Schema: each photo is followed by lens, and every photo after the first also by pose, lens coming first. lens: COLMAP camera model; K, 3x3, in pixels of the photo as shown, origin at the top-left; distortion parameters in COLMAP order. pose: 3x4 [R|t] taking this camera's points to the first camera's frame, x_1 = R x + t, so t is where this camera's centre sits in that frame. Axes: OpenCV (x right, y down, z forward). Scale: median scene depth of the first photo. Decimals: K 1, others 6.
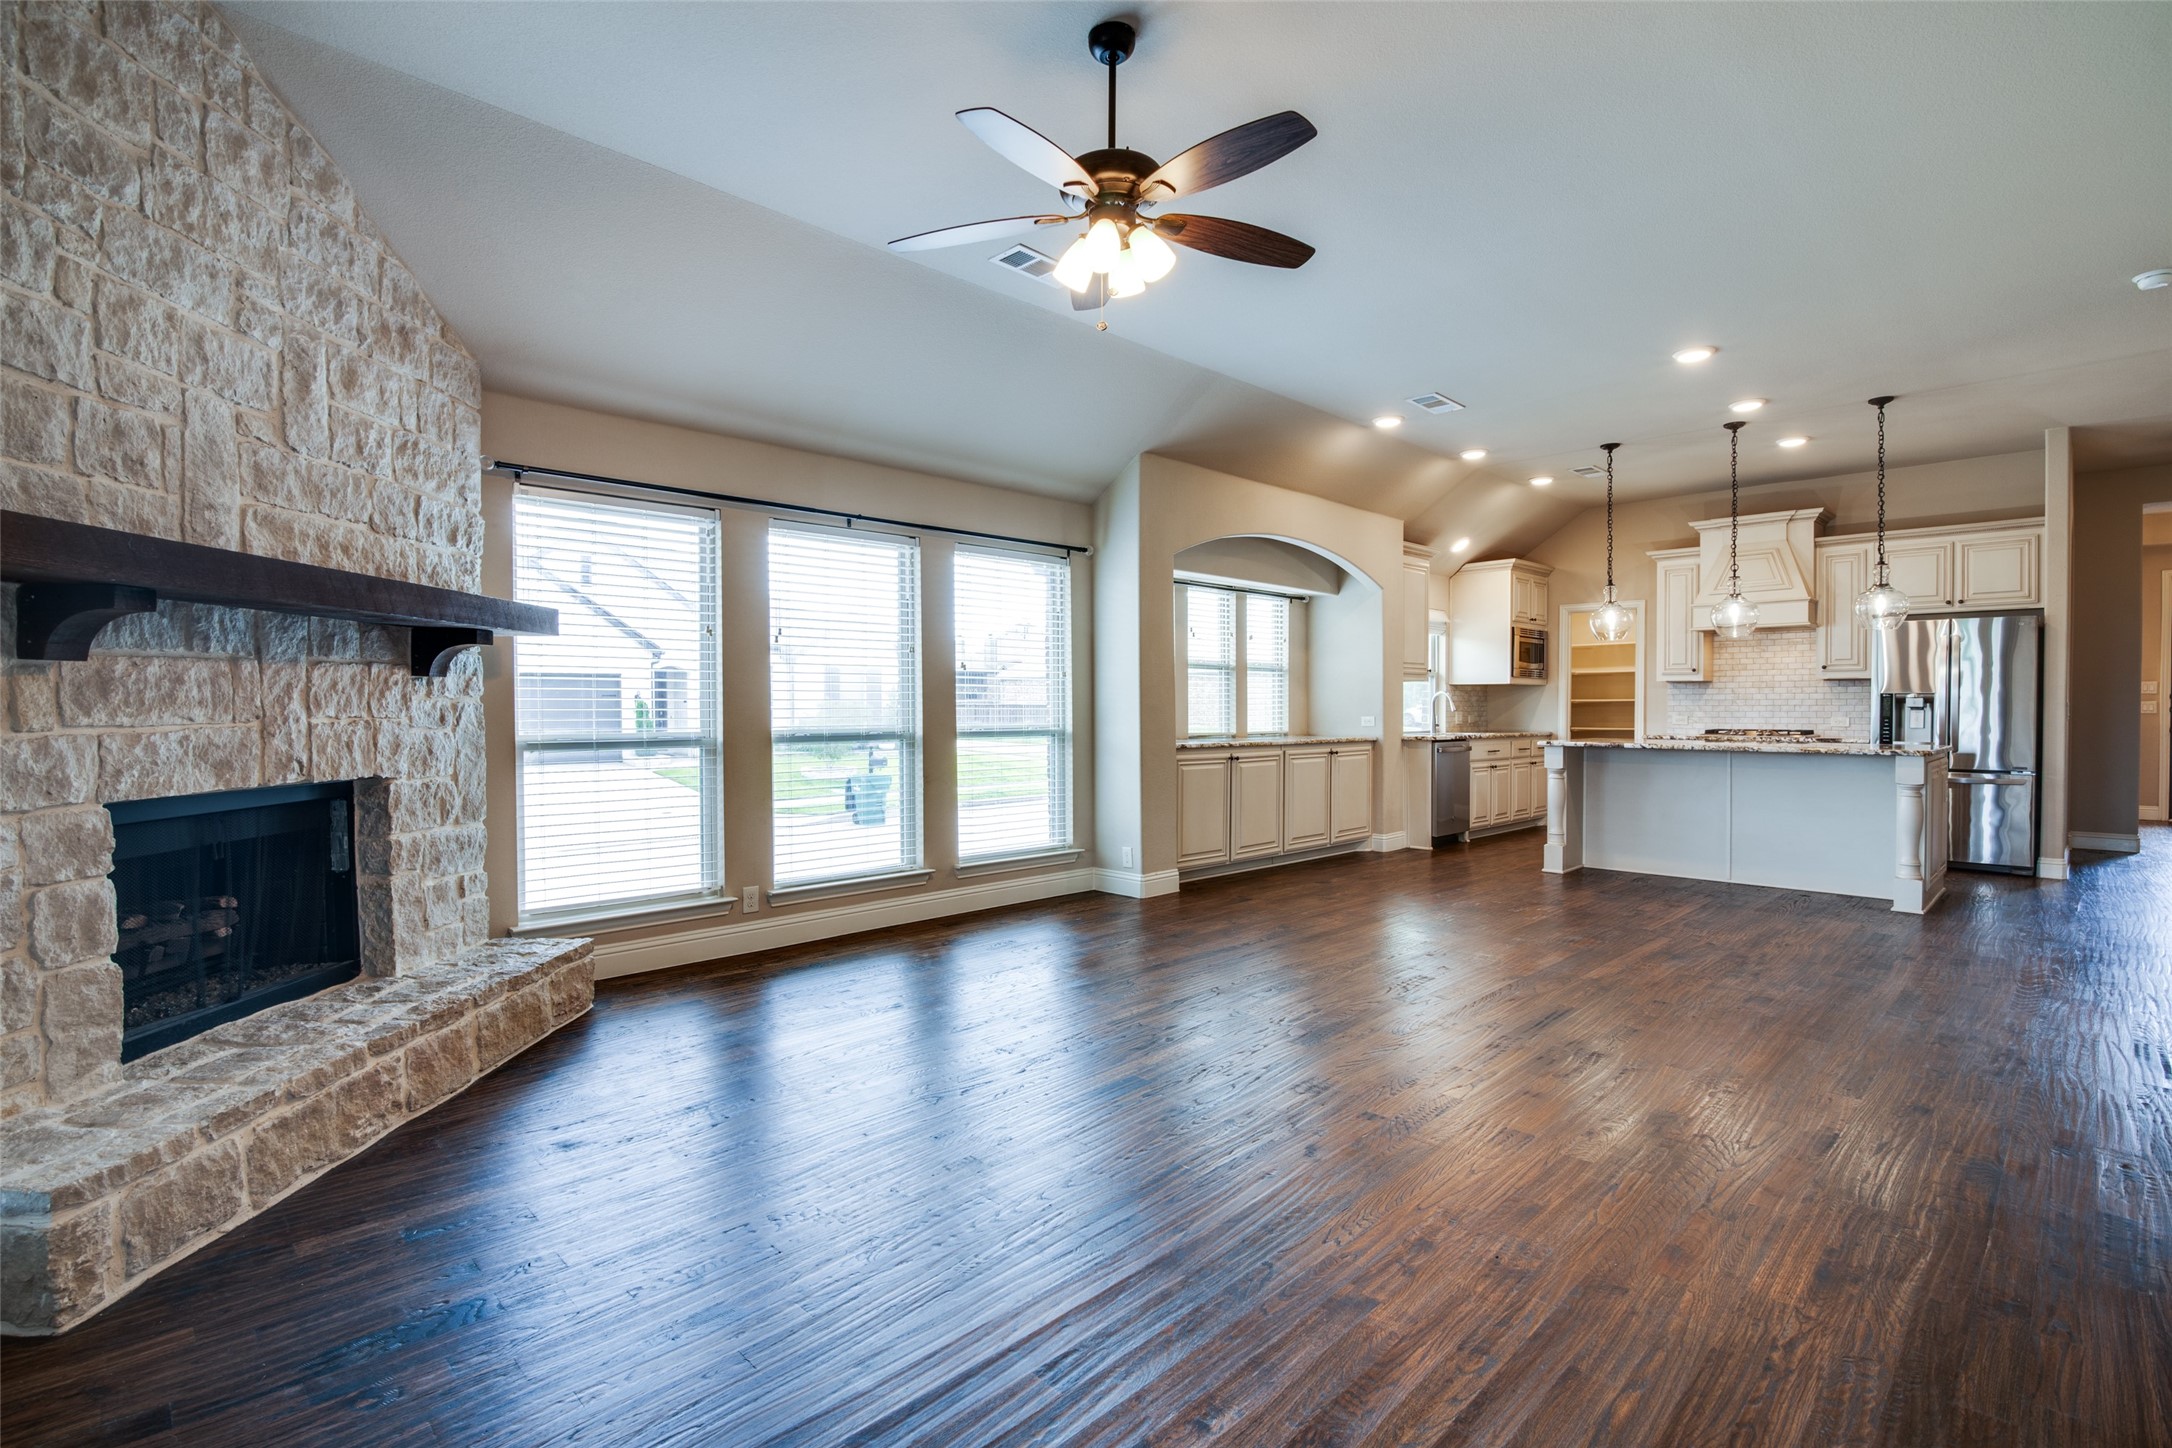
lens RADIAL K [[1021.9, 0, 1081.1], [0, 1021.9, 719.4], [0, 0, 1]] dist [-0.013939, 0.000520]
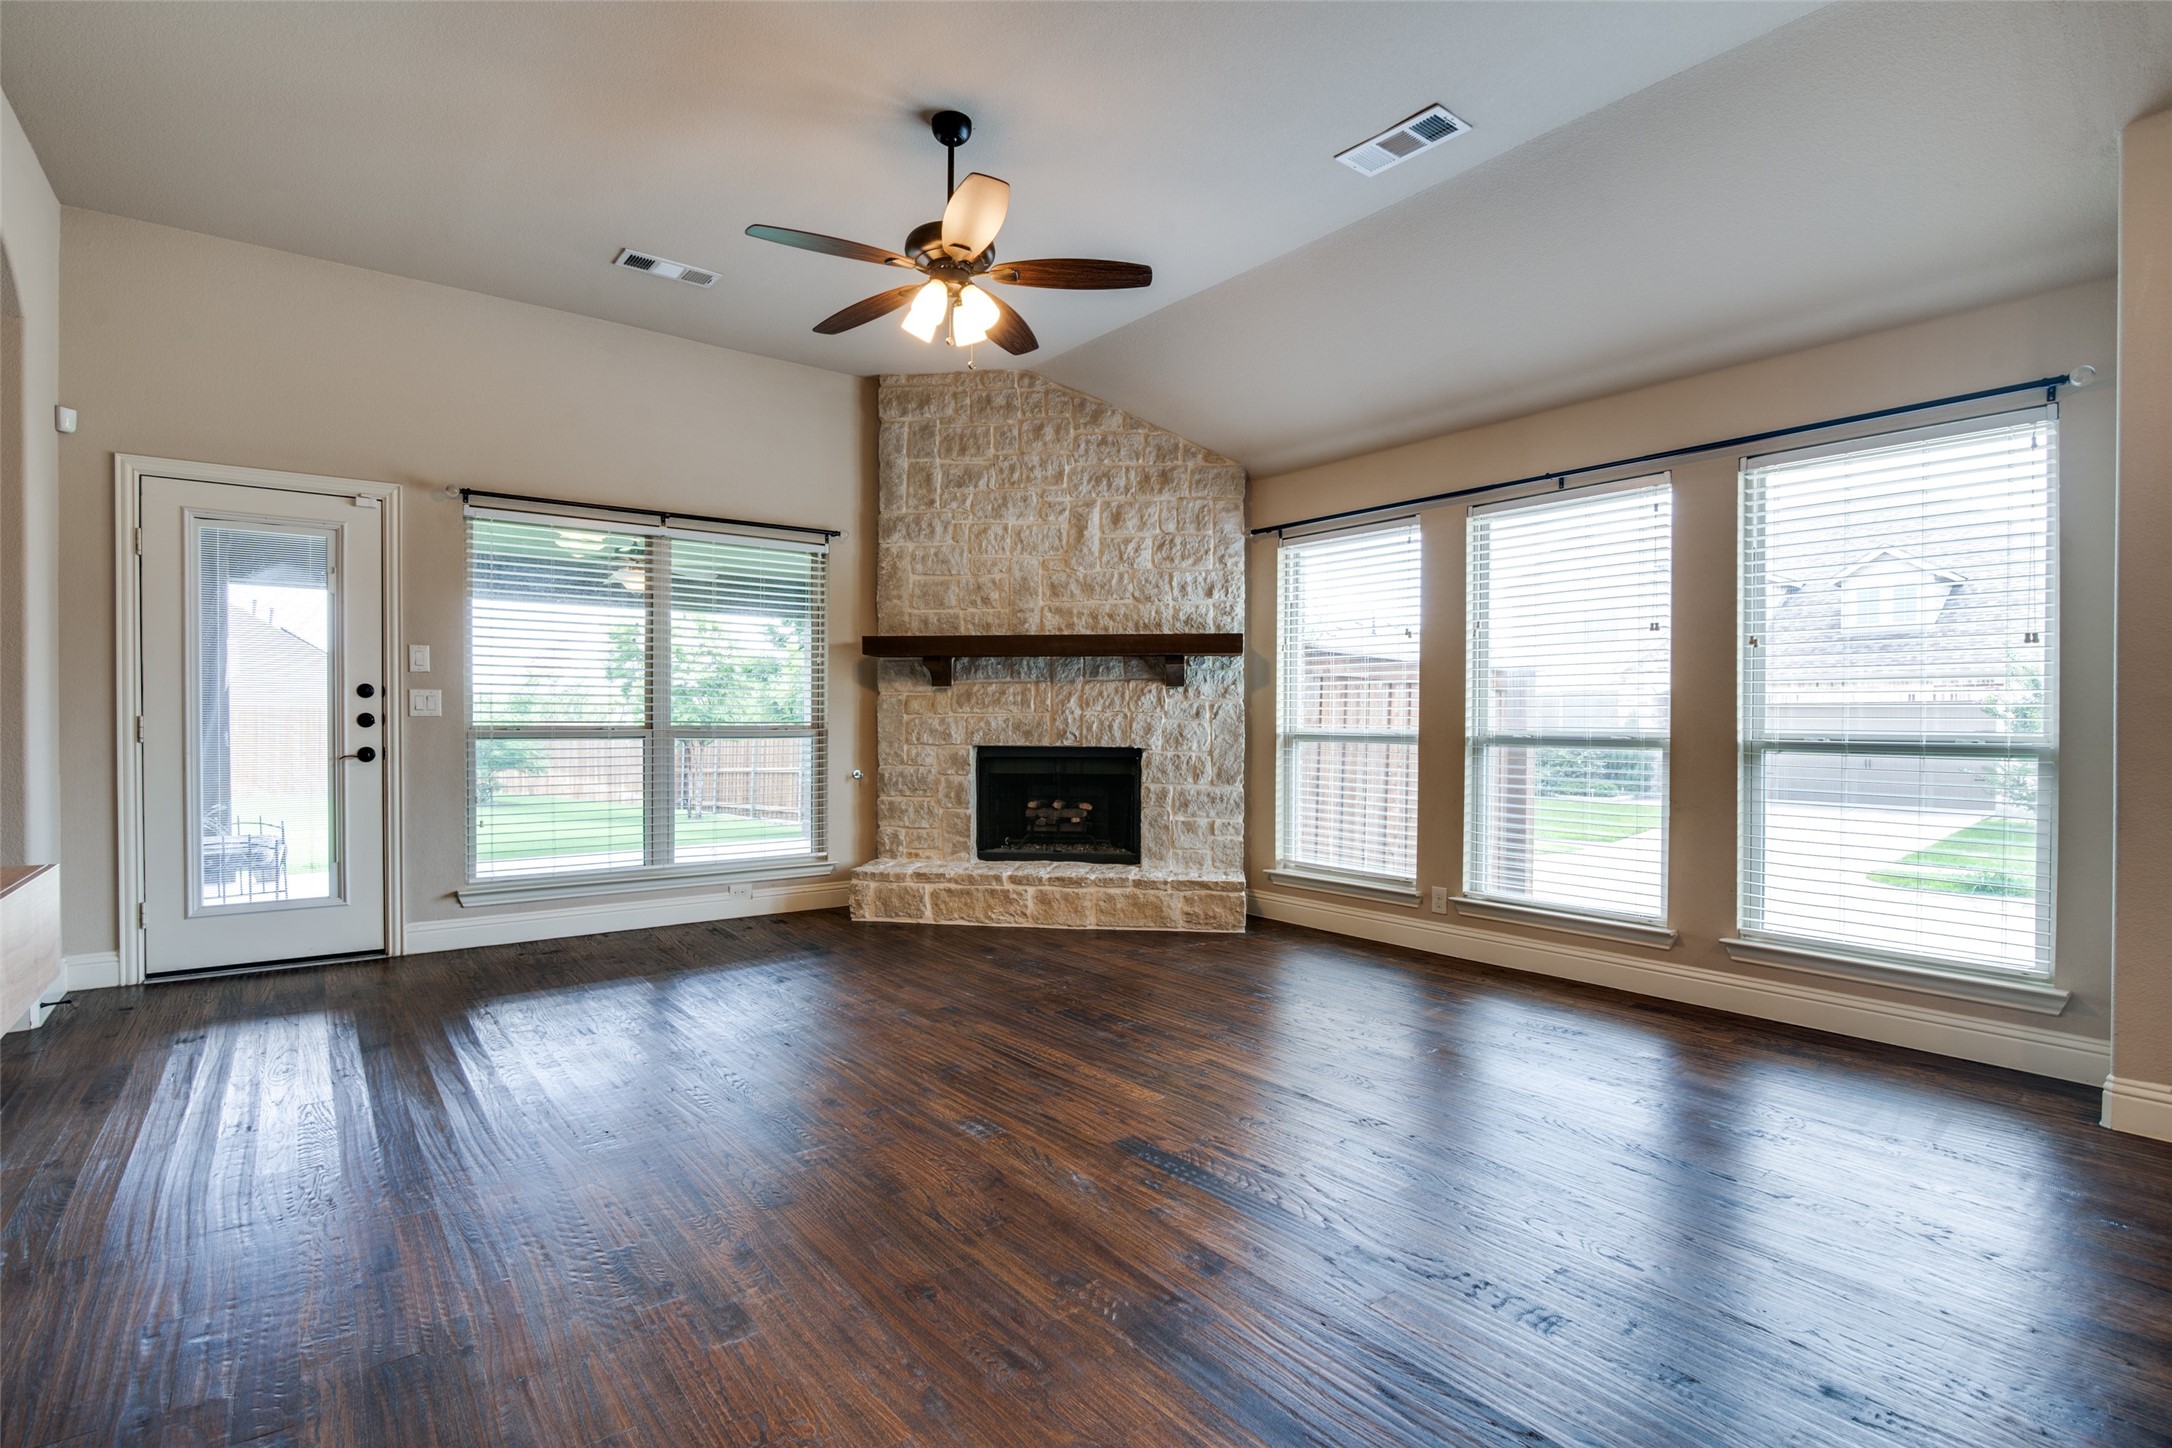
lens RADIAL K [[1029.1, 0, 1079.0], [0, 1029.1, 734.4], [0, 0, 1]] dist [-0.017818, -0.000046]
pose [[-0.123680, 0.015092, -0.992207, 0.541080], [-0.018605, 0.999673, 0.017525, 0.003883], [0.992148, 0.020628, -0.123359, 0.594224]]
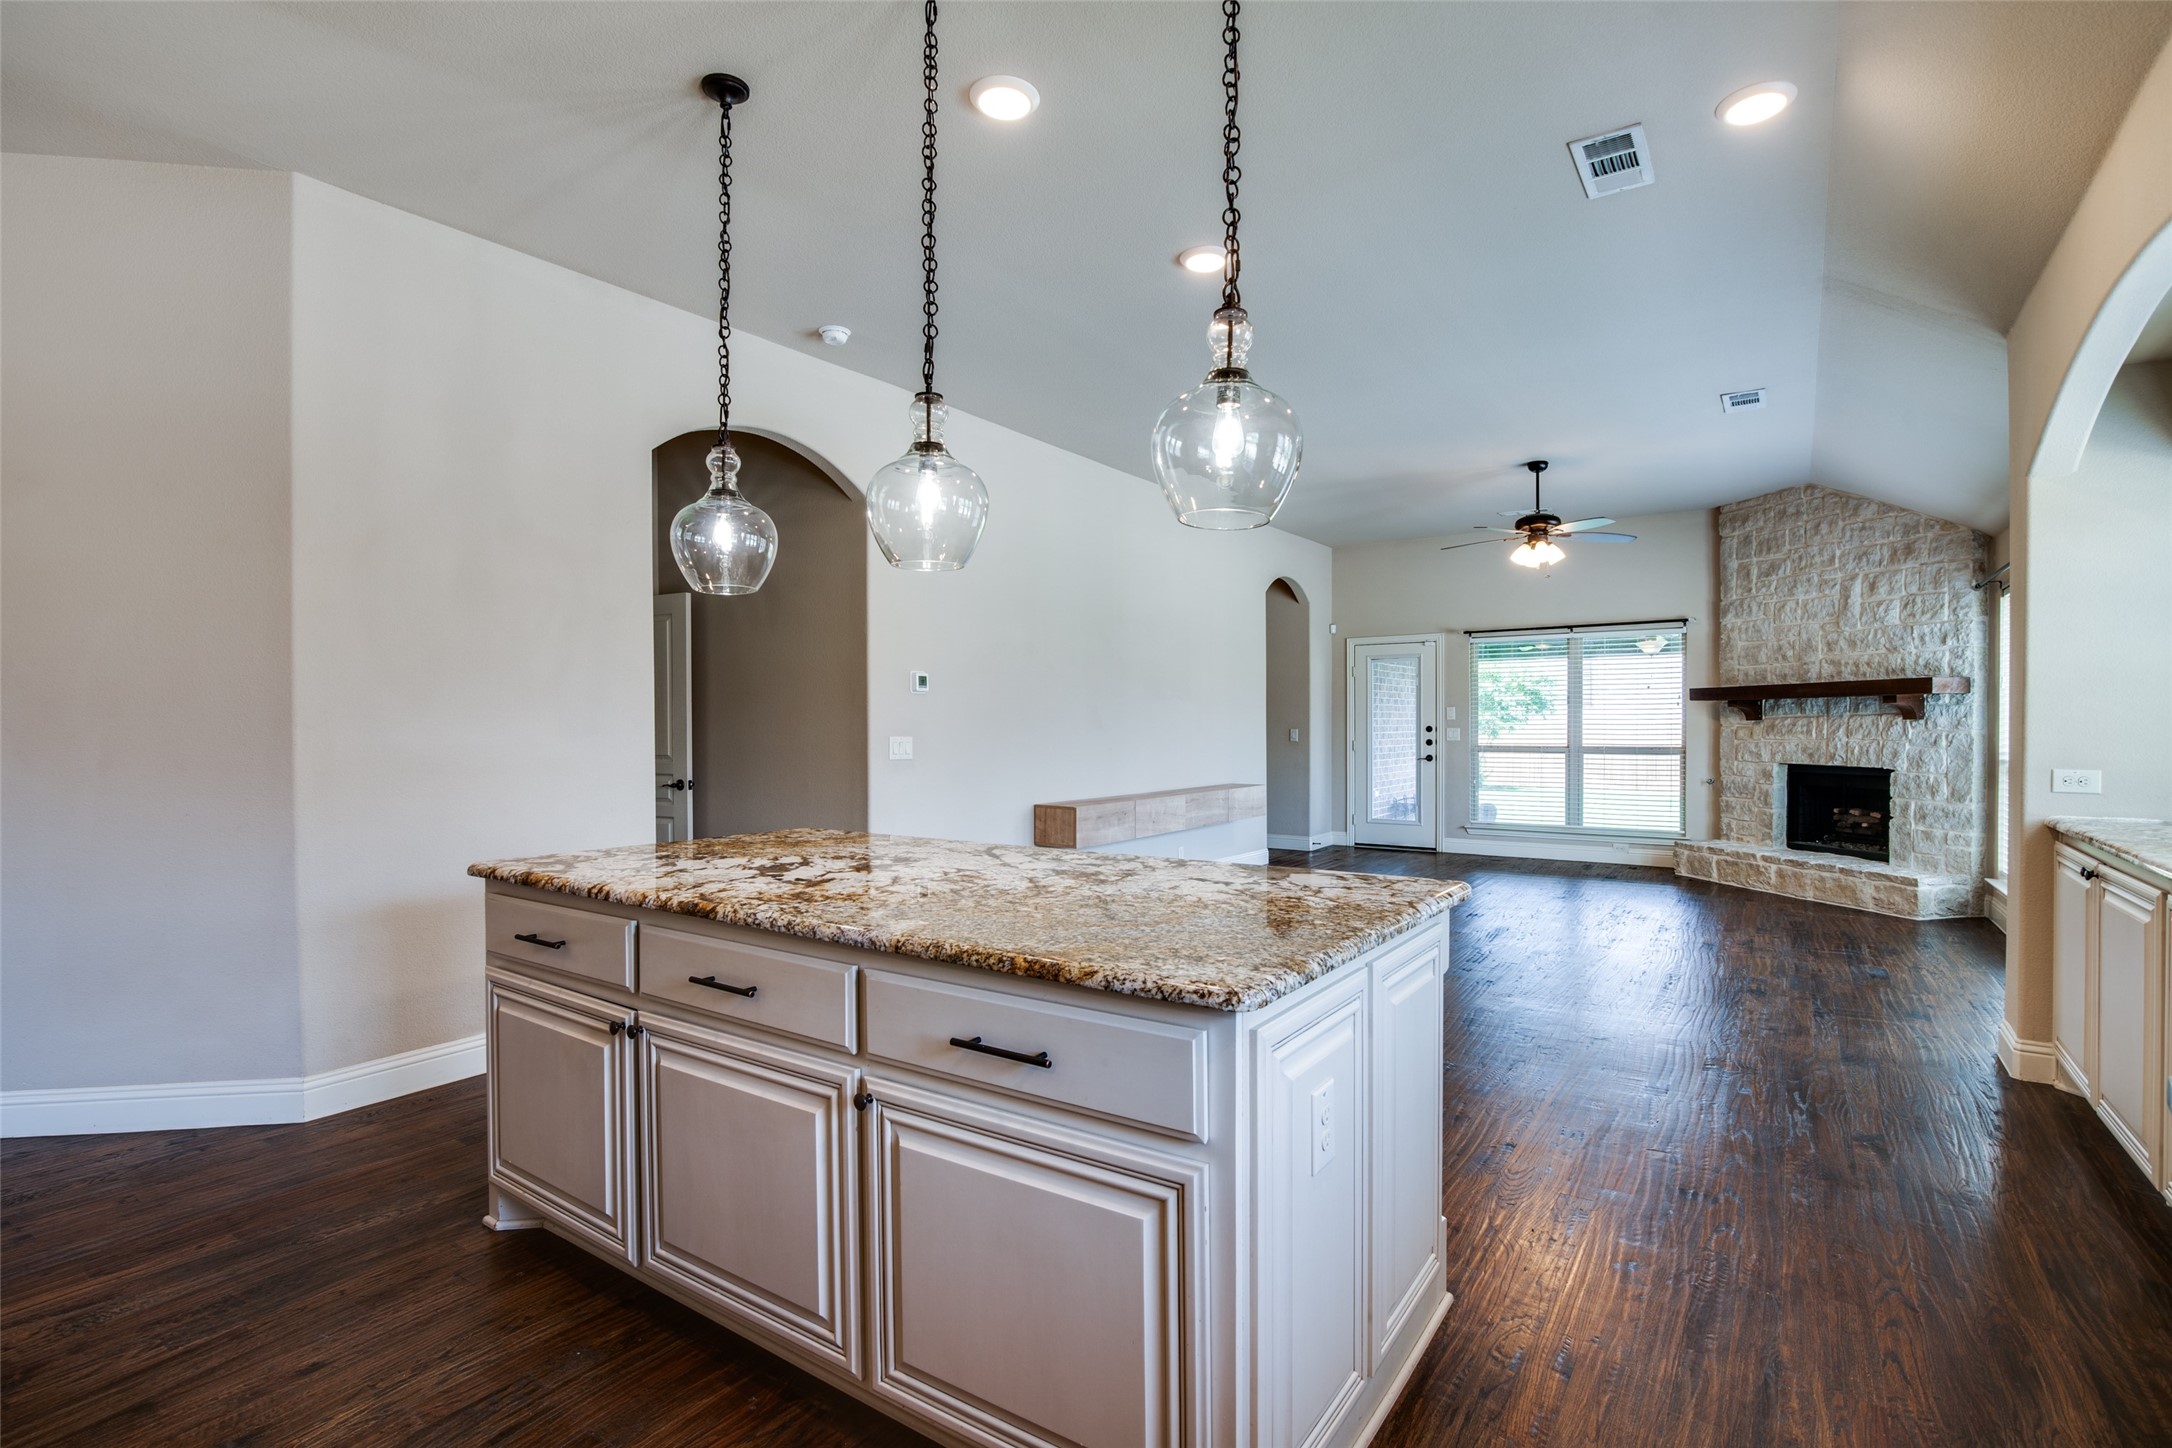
lens RADIAL K [[1029.1, 0, 1079.0], [0, 1029.1, 734.4], [0, 0, 1]] dist [-0.017818, -0.000046]
pose [[-0.983430, 0.005040, -0.181218, 0.711580], [0.000879, 0.999734, 0.023034, -0.033663], [0.181286, 0.022493, -0.983173, 1.473194]]
